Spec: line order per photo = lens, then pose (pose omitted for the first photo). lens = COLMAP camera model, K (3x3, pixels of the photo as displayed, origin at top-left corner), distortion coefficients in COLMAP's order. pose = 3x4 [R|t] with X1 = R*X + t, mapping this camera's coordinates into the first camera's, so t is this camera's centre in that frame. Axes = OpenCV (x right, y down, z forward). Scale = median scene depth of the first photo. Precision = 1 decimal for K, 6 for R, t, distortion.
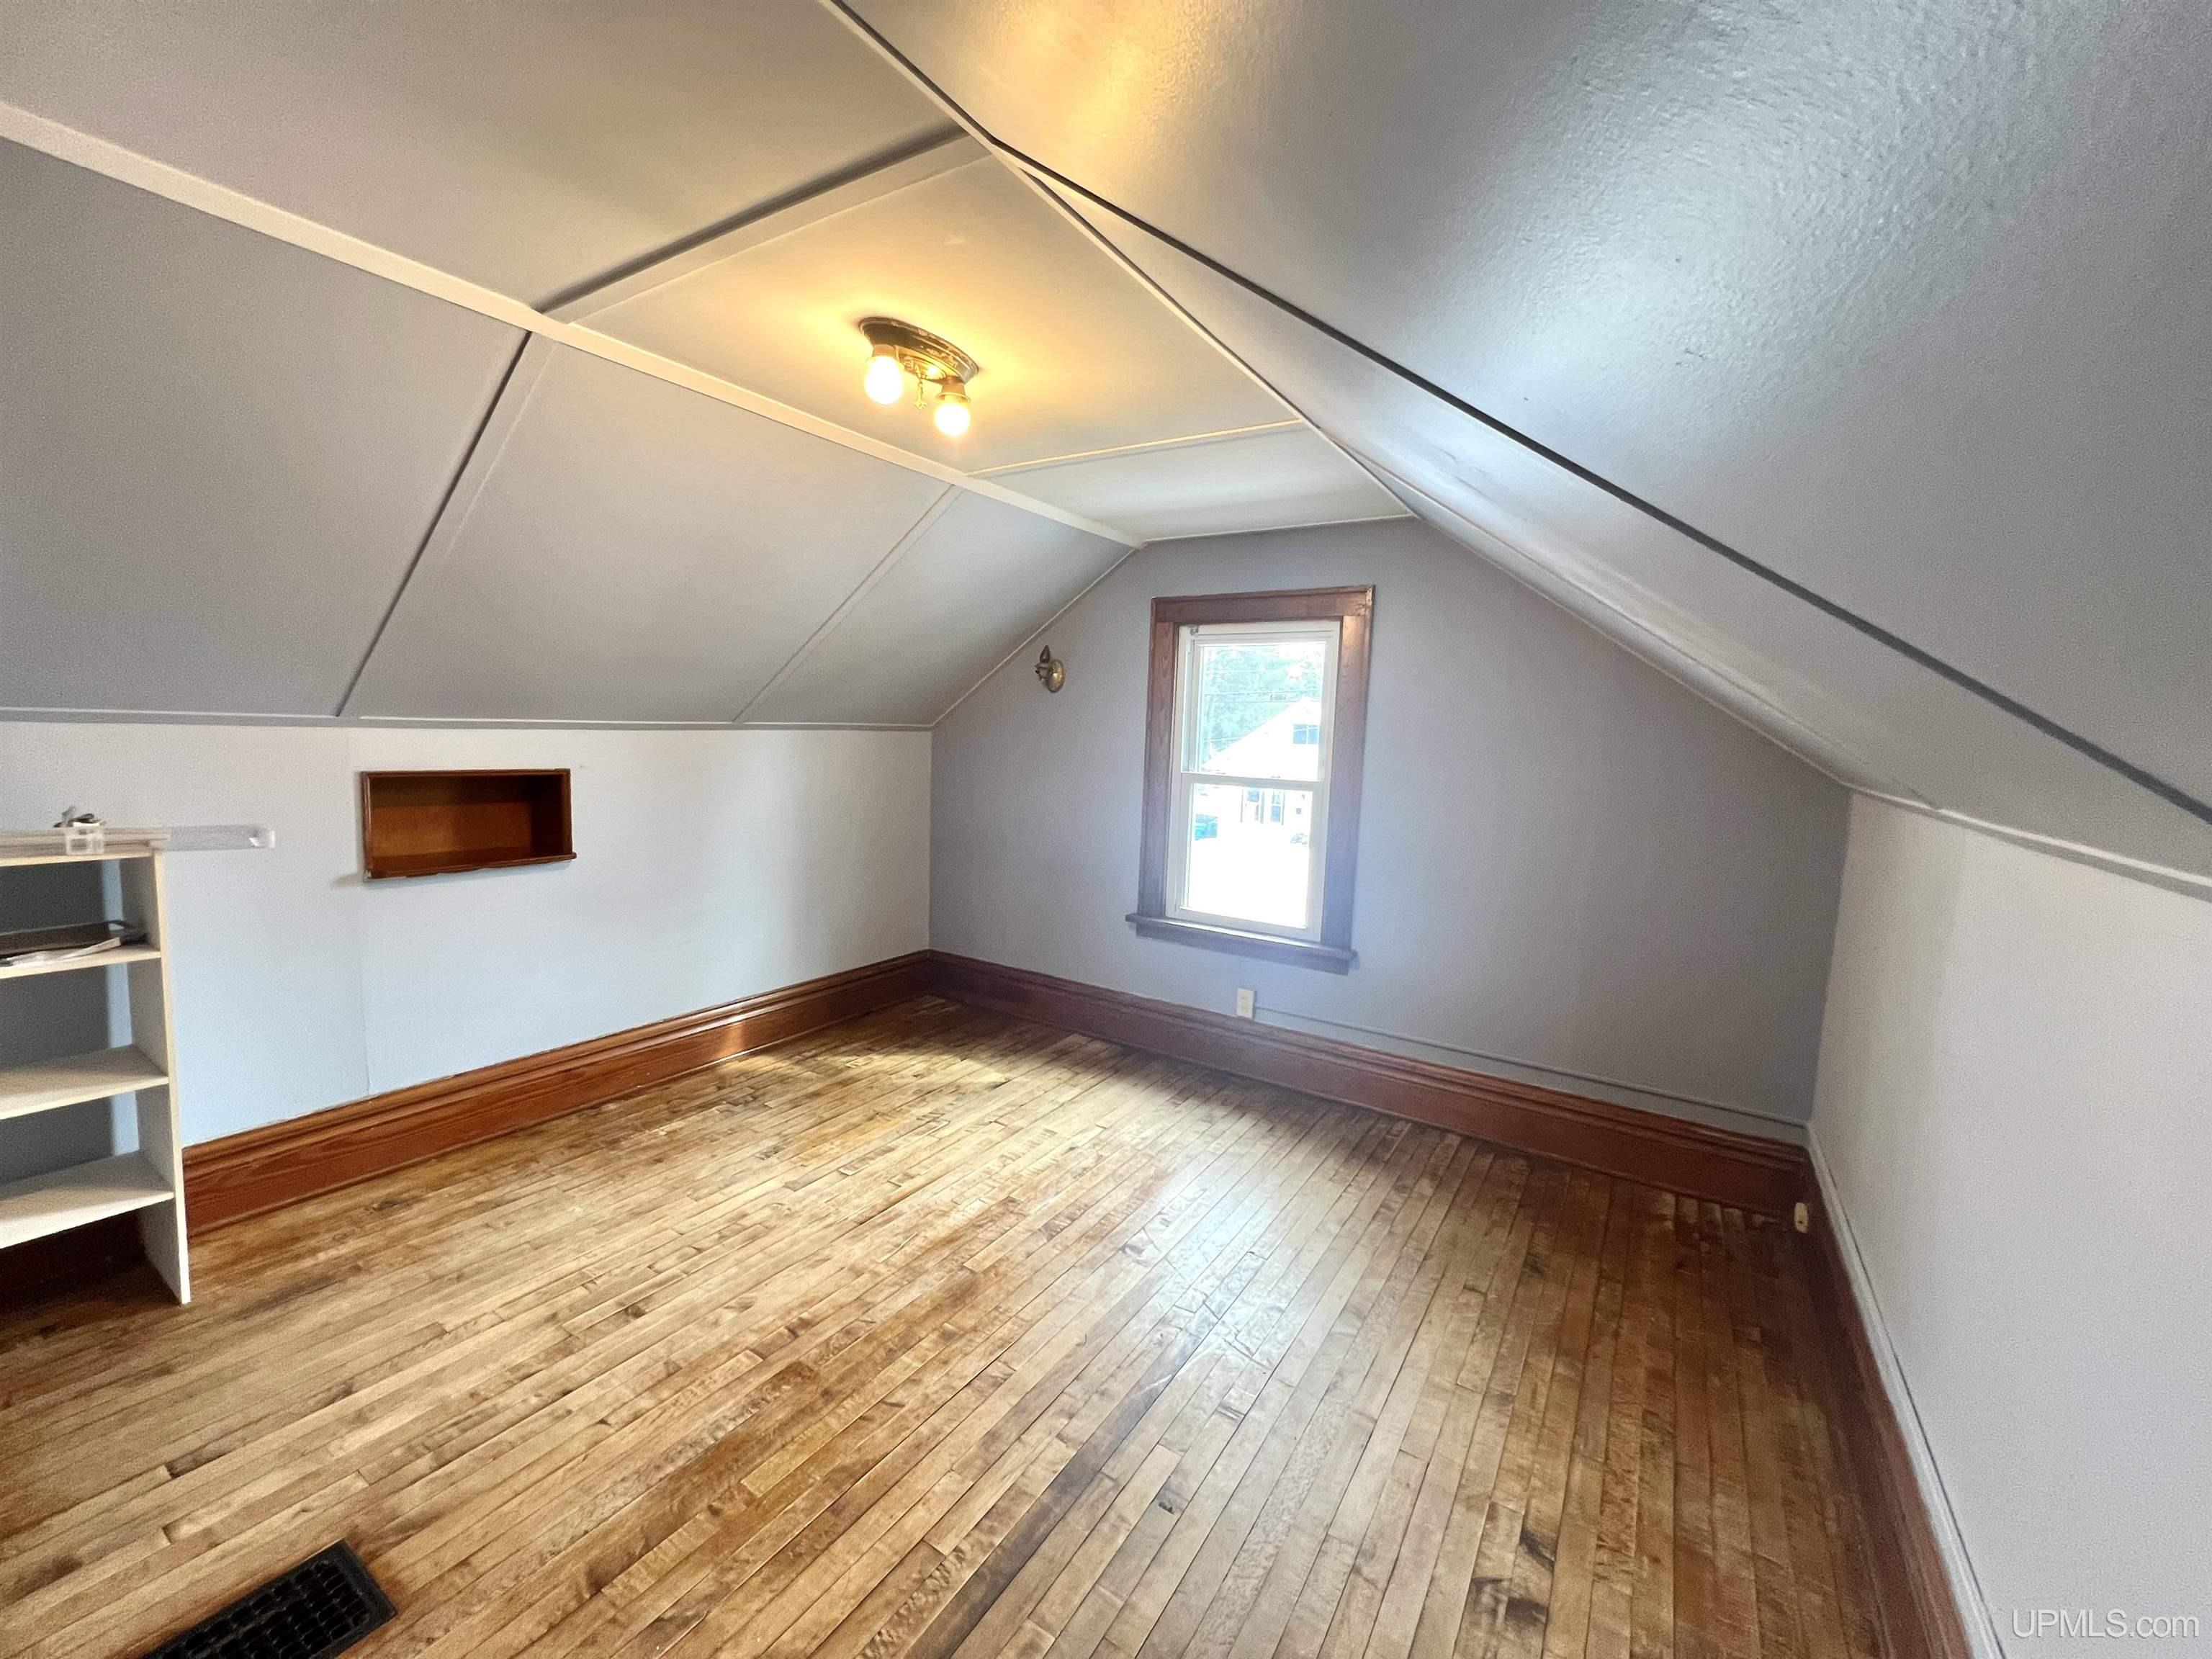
lens RADIAL K [[880.7, 0, 1106.0], [0, 880.7, 829.5], [0, 0, 1]] dist [-0.003547, -0.000141]
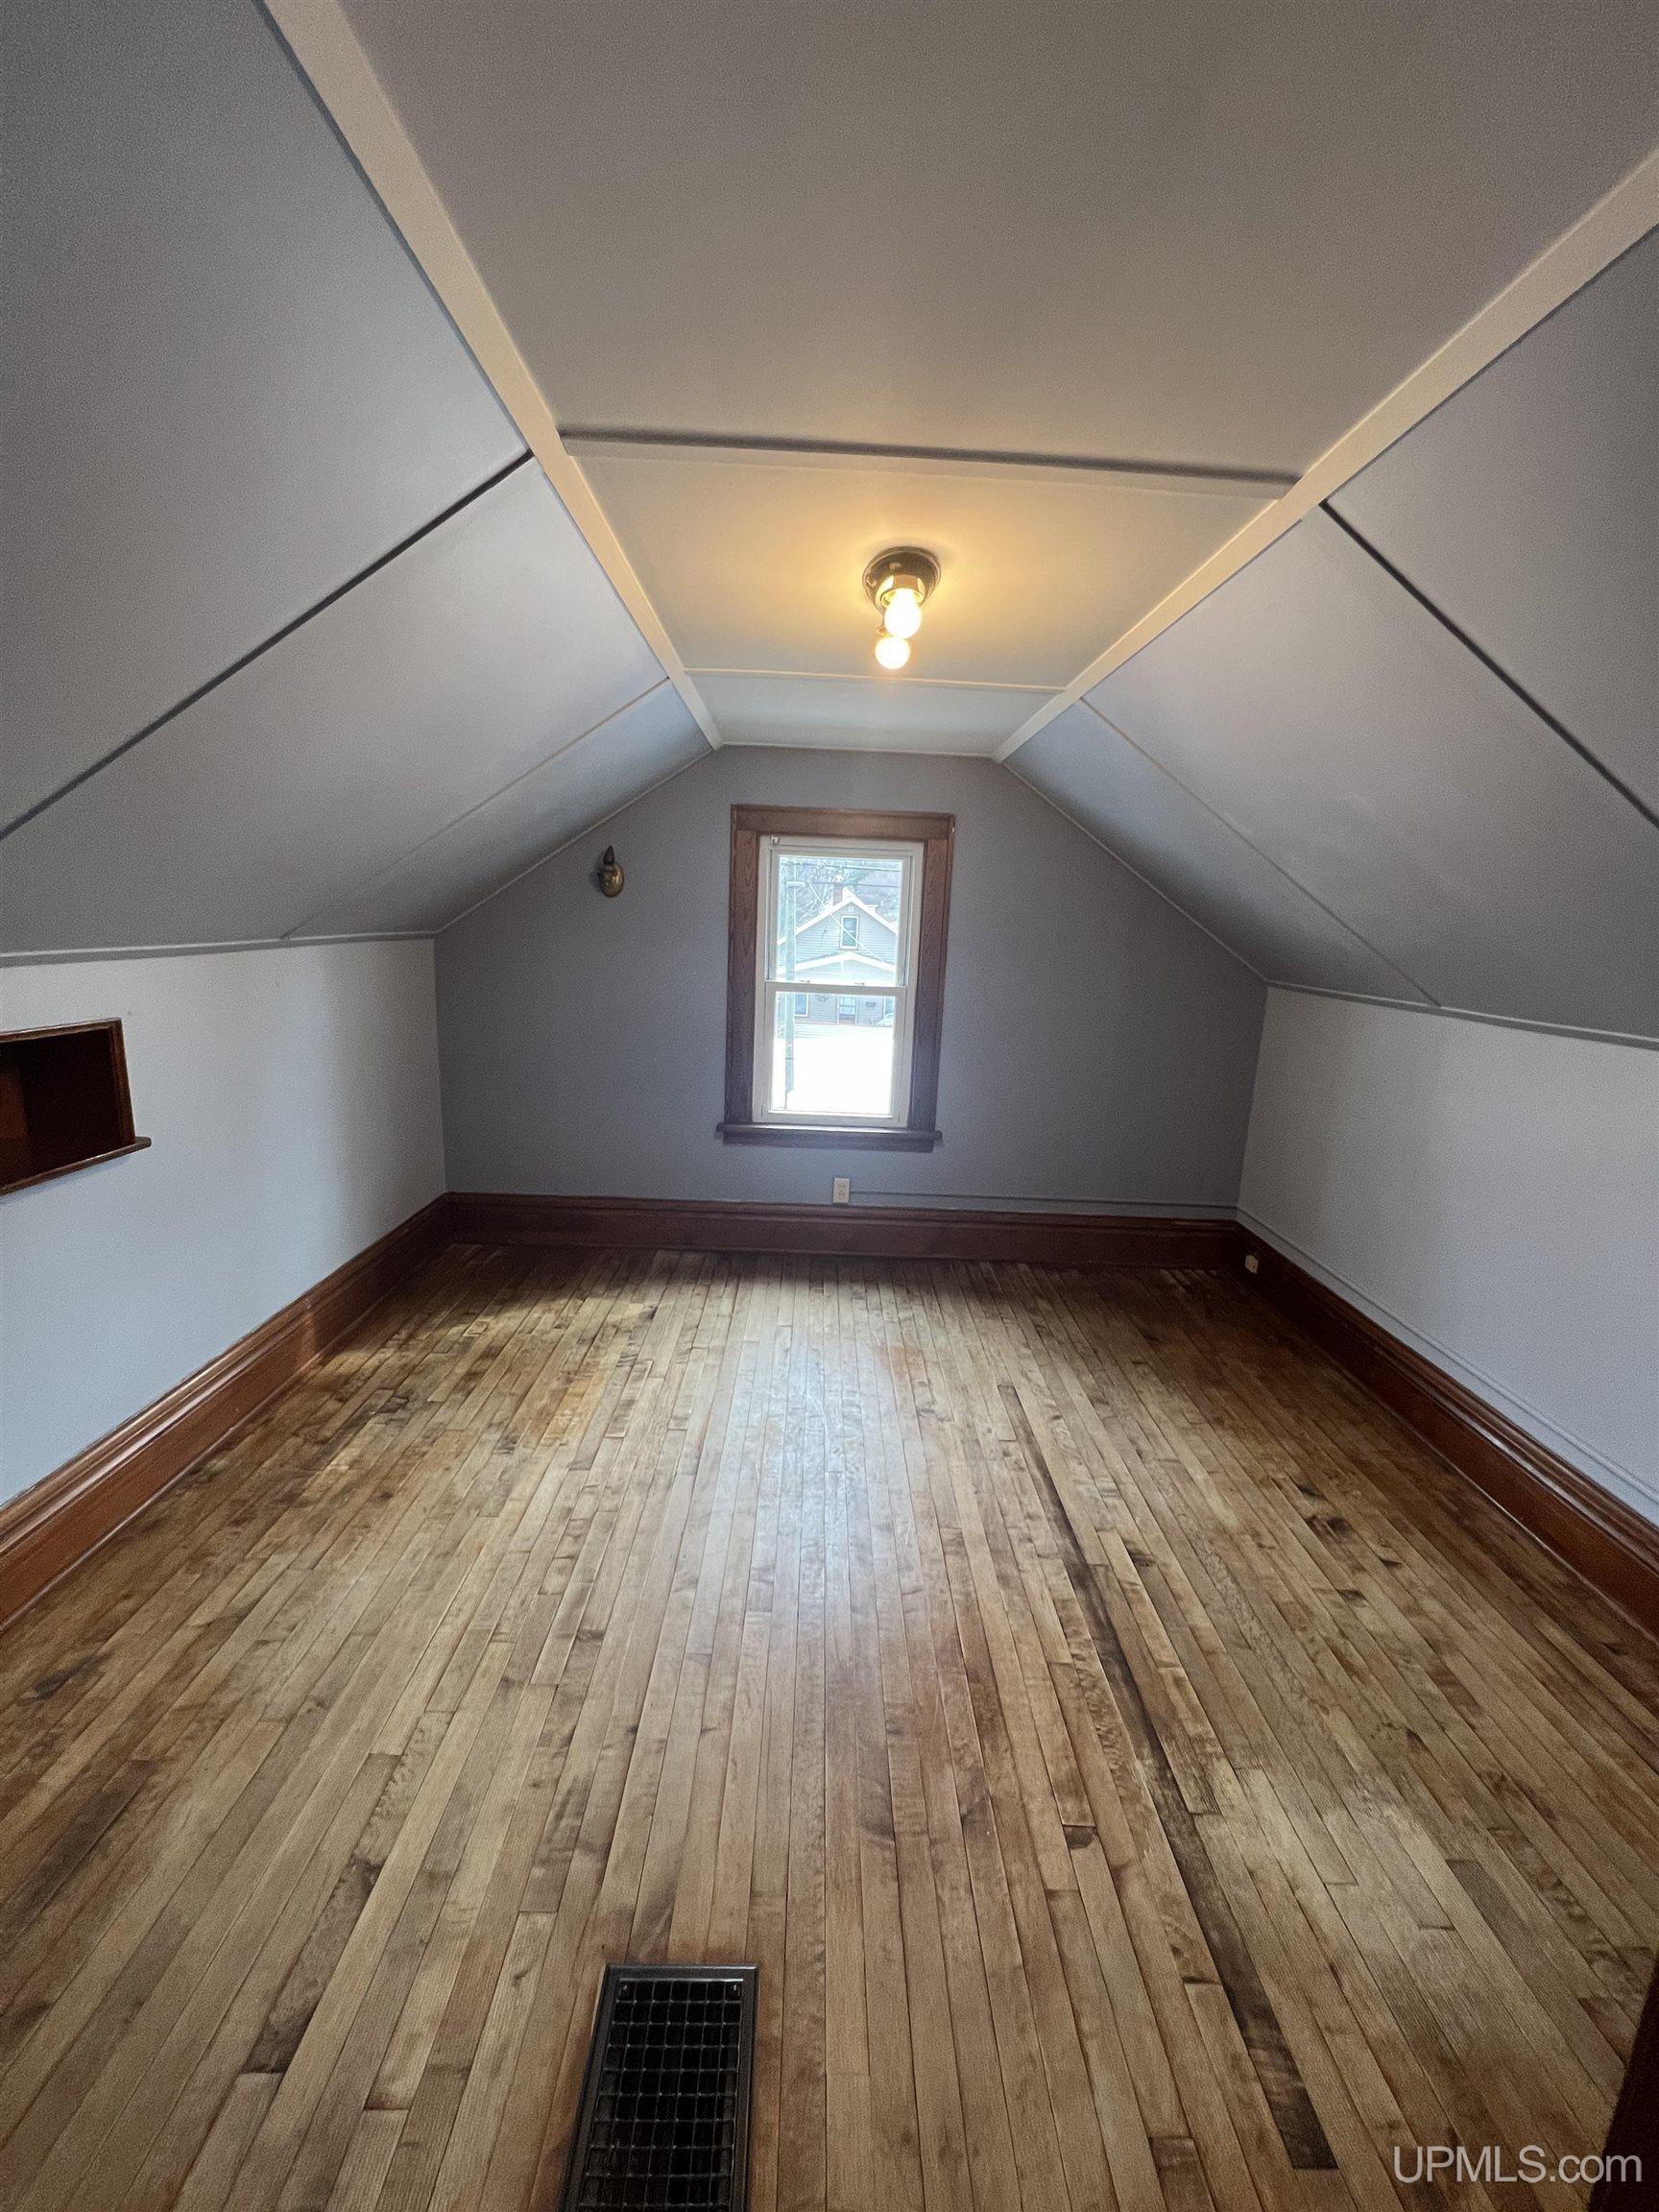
lens RADIAL K [[880.7, 0, 829.5], [0, 880.7, 1106.0], [0, 0, 1]] dist [-0.003547, -0.000141]
pose [[0.832622, -0.114225, 0.541935, -0.564902], [0.052208, 0.990331, 0.128523, -0.065529], [-0.551376, -0.078717, 0.830535, 0.122891]]
